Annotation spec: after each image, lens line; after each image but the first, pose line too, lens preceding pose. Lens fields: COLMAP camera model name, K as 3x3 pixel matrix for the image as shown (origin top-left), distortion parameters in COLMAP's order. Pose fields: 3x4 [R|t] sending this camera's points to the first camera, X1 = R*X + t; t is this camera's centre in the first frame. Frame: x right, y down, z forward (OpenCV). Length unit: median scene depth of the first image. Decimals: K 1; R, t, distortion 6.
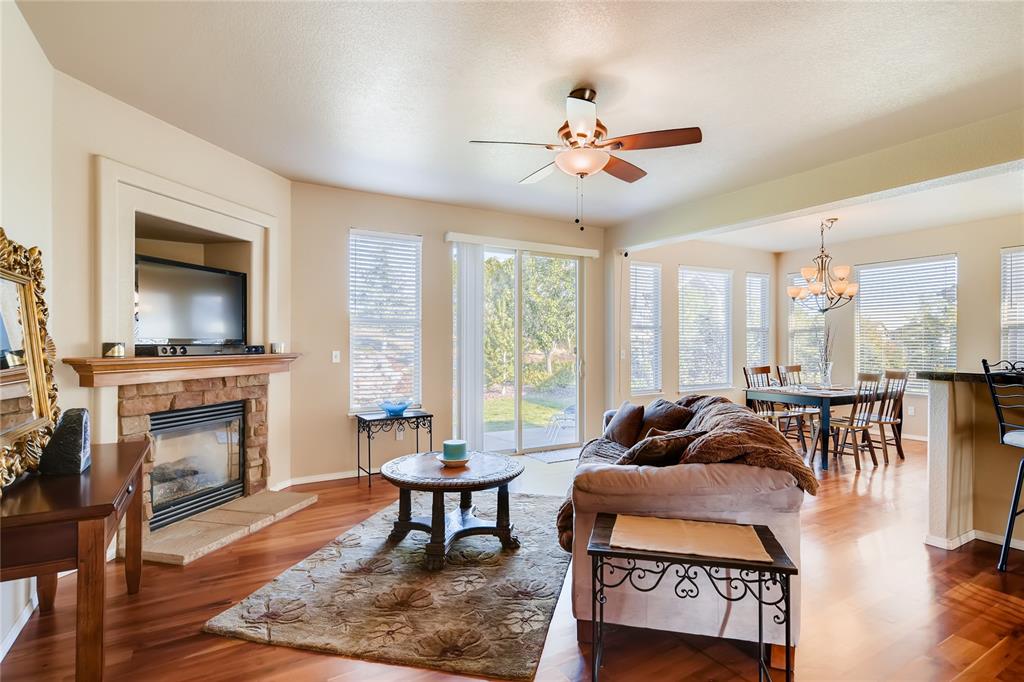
lens RADIAL K [[520.1, 0, 517.2], [0, 520.1, 342.2], [0, 0, 1]] dist [0.000297, 0.001783]
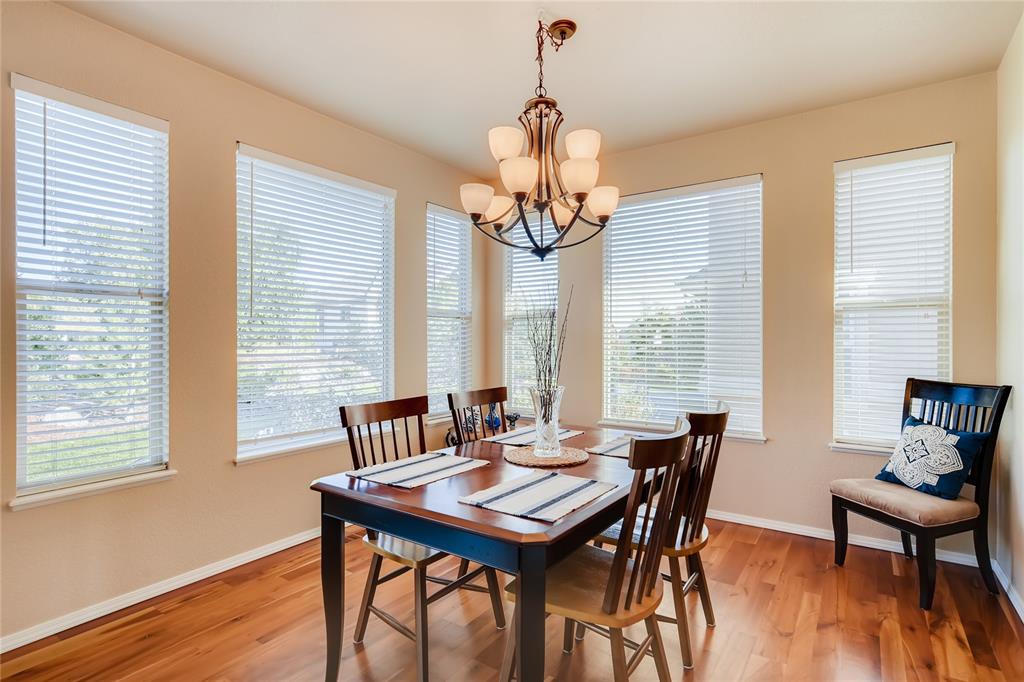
lens RADIAL K [[520.1, 0, 509.7], [0, 520.1, 337.5], [0, 0, 1]] dist [0.000297, 0.001783]
pose [[0.908611, 0.002538, 0.417636, 0.406475], [-0.005075, 0.999975, 0.004965, -0.000711], [-0.417613, -0.006631, 0.908601, 0.659743]]
